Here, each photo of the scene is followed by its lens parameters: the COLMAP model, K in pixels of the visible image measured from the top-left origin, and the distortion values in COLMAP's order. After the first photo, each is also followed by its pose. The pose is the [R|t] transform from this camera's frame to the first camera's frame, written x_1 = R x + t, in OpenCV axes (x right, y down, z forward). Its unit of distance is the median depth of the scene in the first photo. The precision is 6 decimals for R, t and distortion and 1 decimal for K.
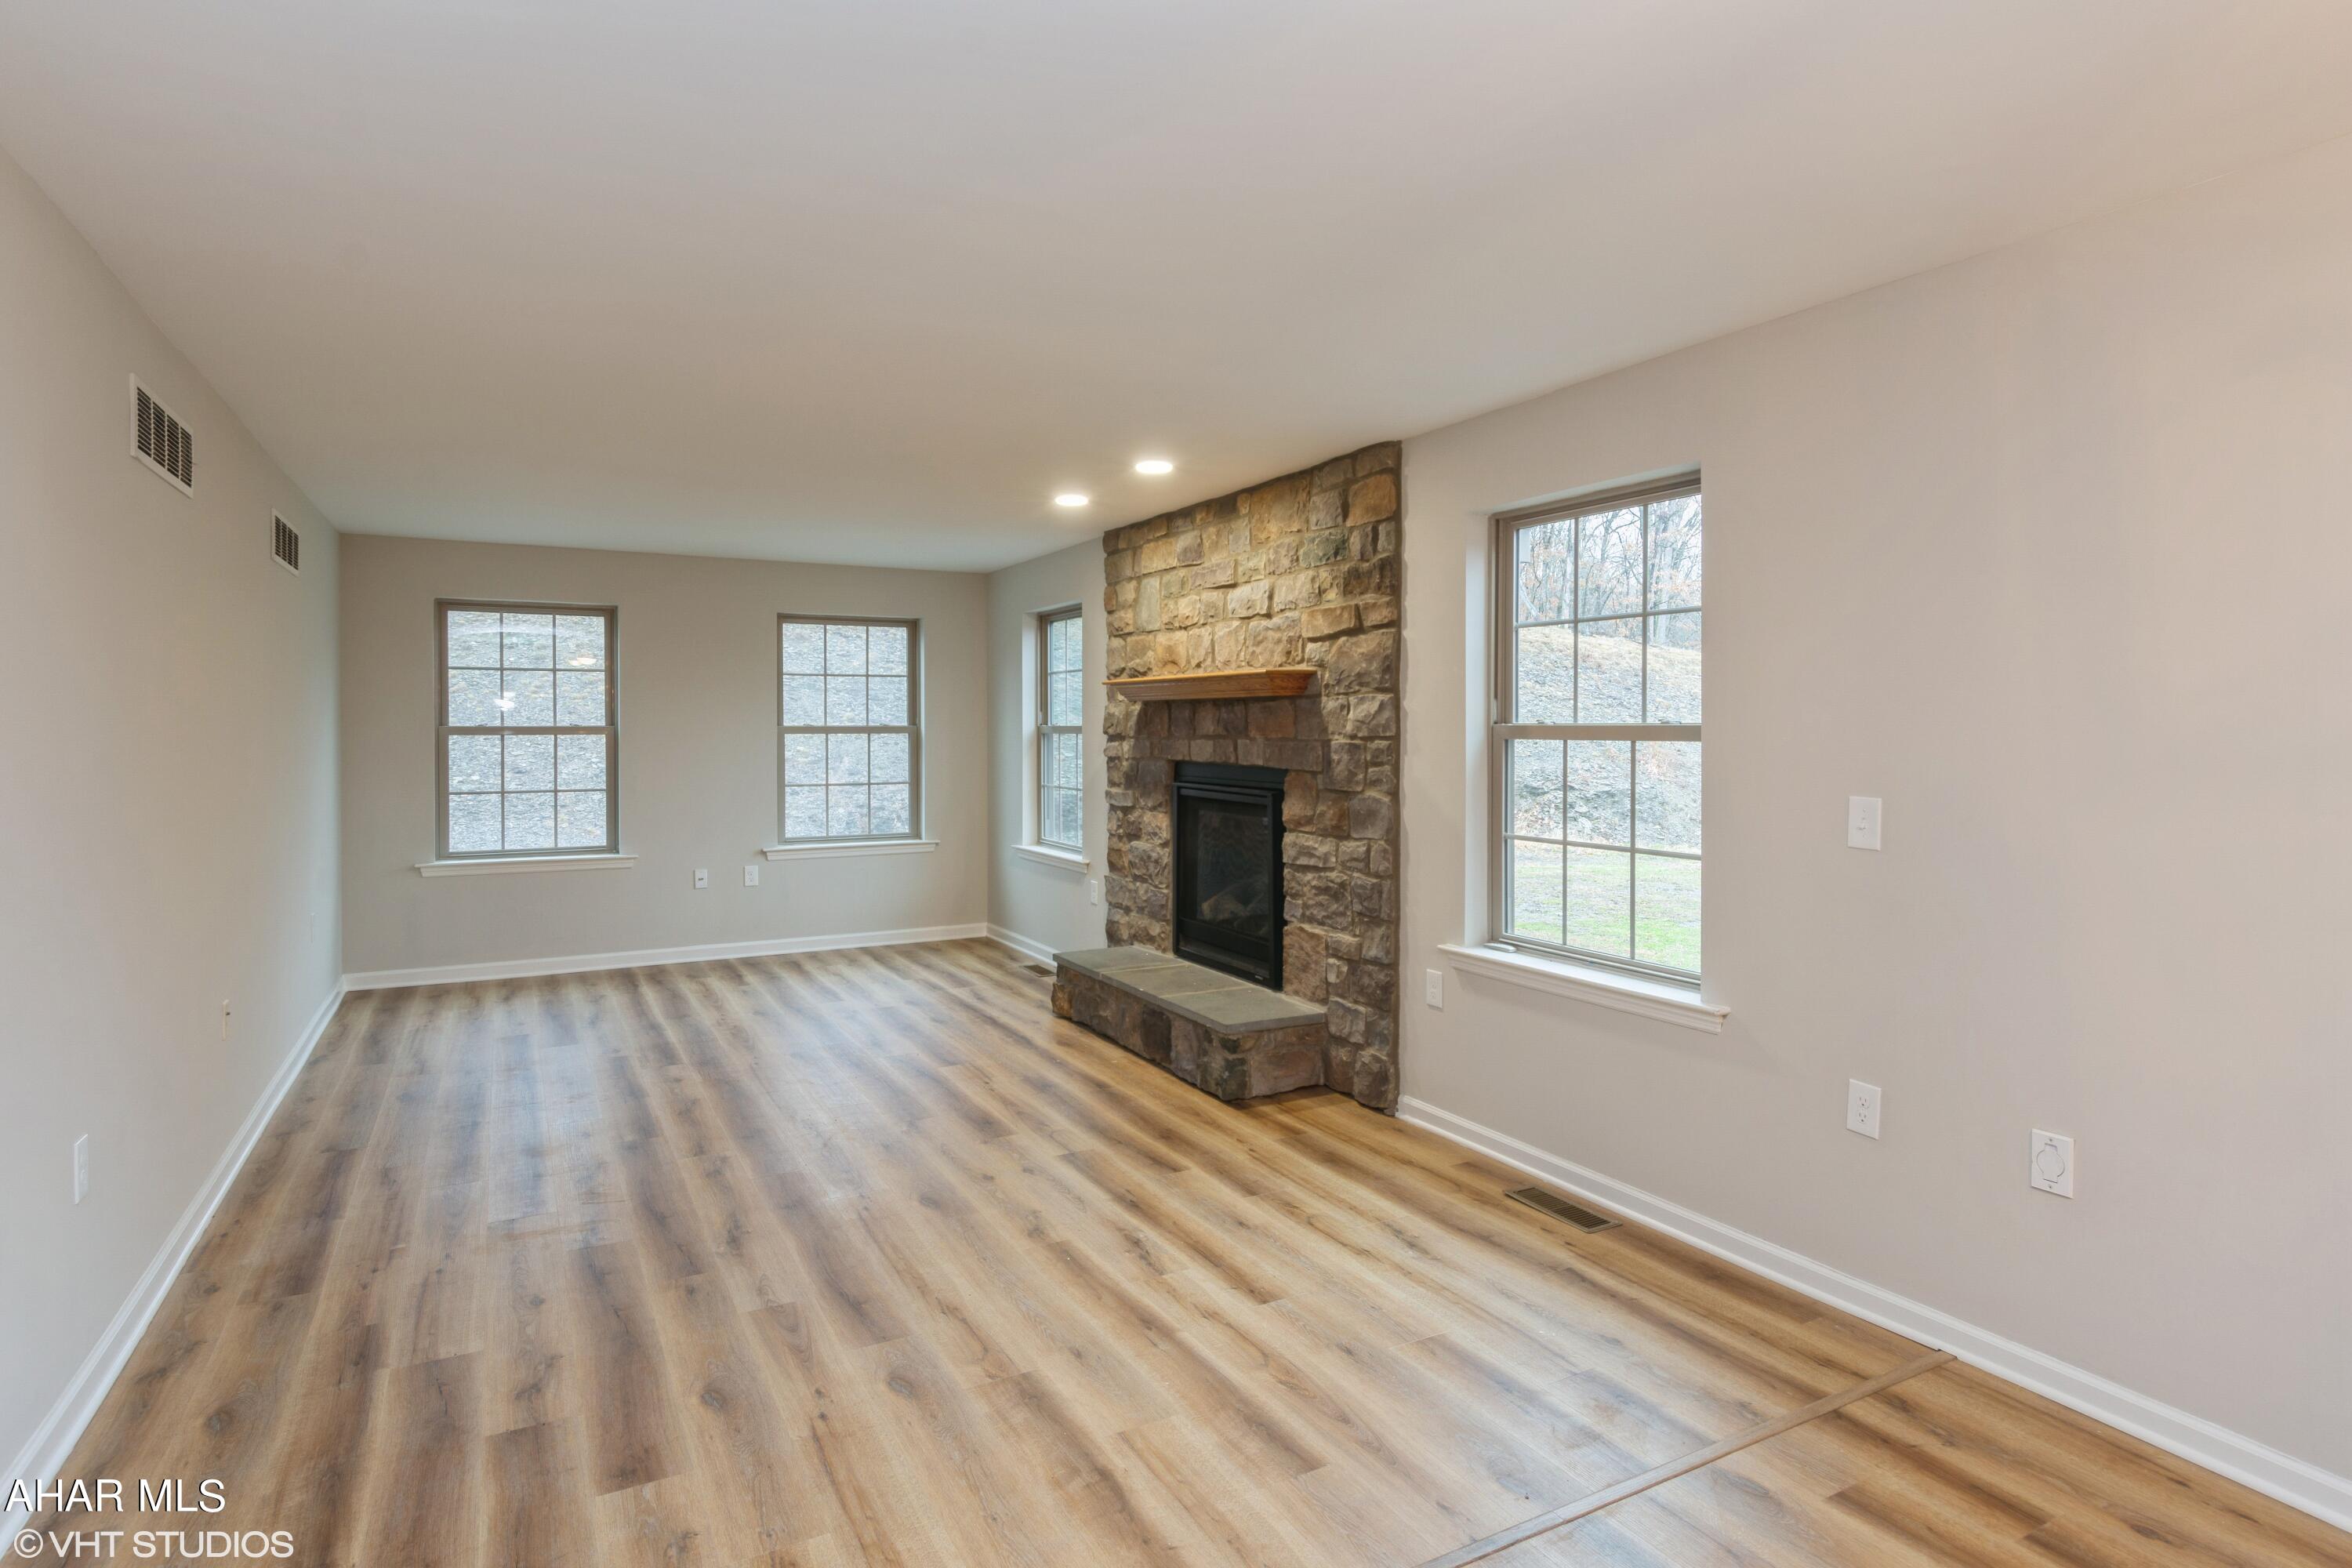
lens RADIAL K [[1232.0, 0, 1178.2], [0, 1232.0, 748.9], [0, 0, 1]] dist [0.003713, -0.000050]
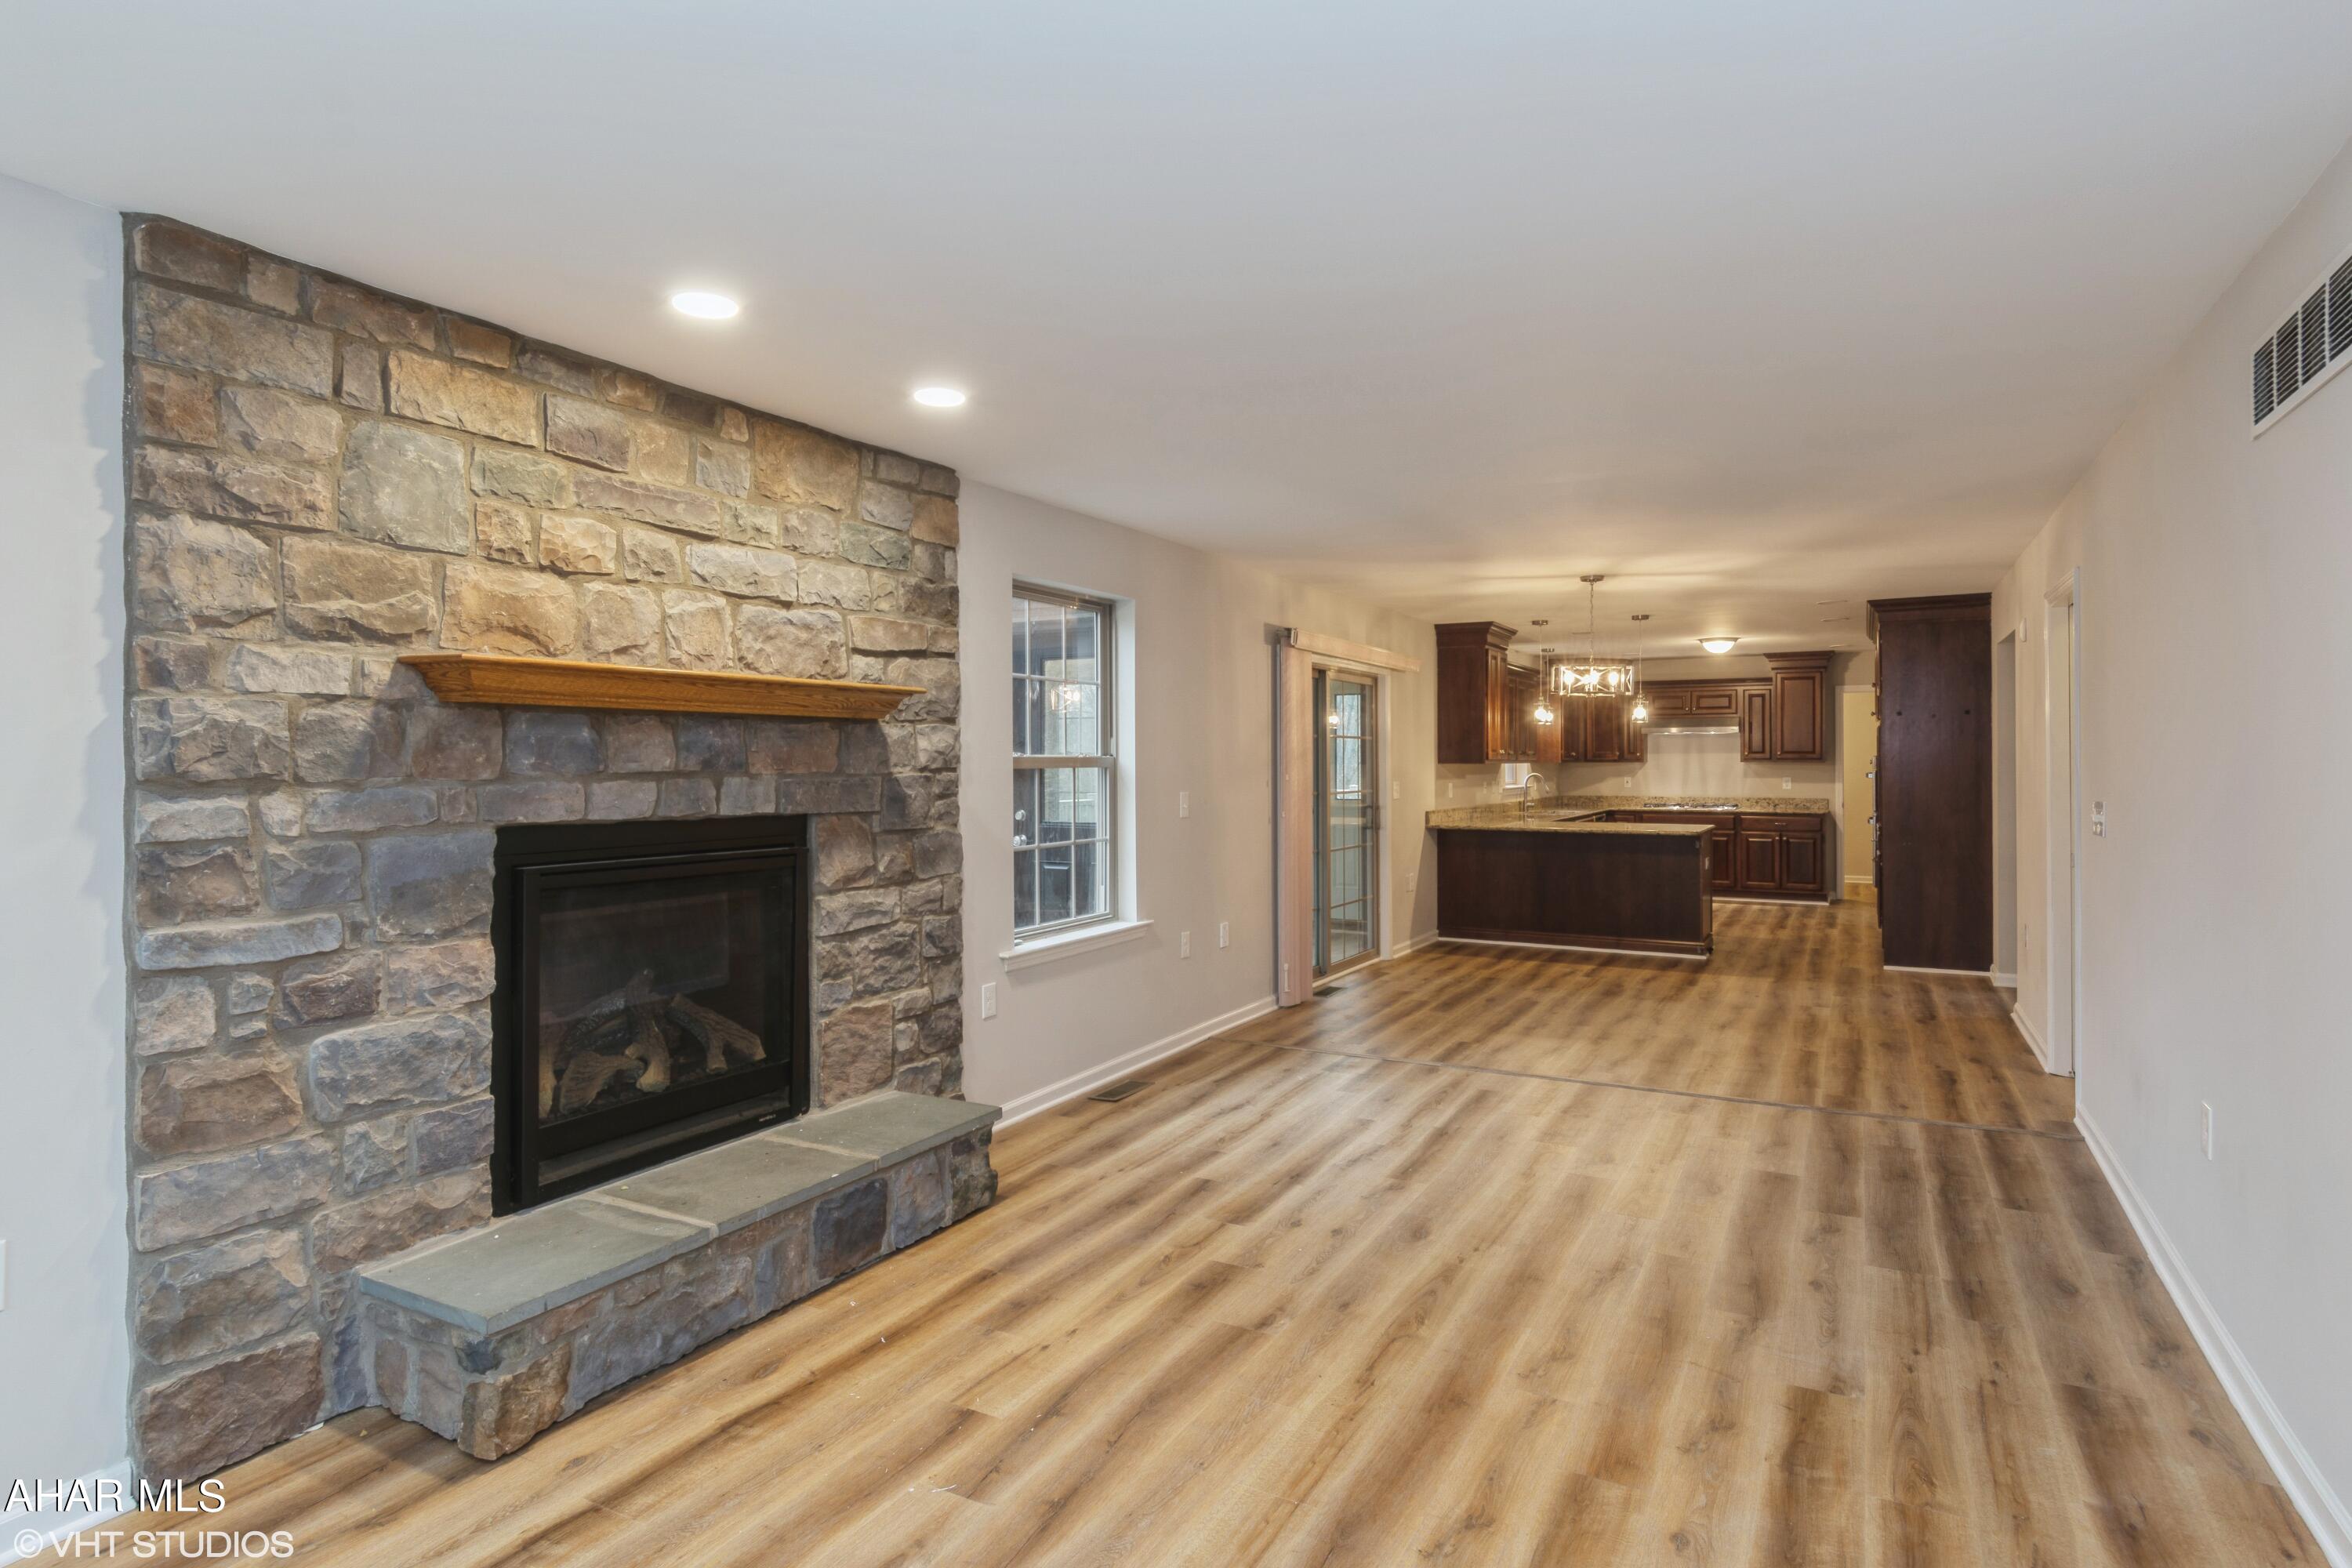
lens RADIAL K [[1258.3, 0, 1177.9], [0, 1258.3, 773.5], [0, 0, 1]] dist [0.000857, 0.000941]
pose [[-0.542432, -0.003839, 0.840091, -0.742271], [0.021431, 0.999601, 0.018405, -0.019516], [-0.839826, 0.027988, -0.542134, 1.336835]]
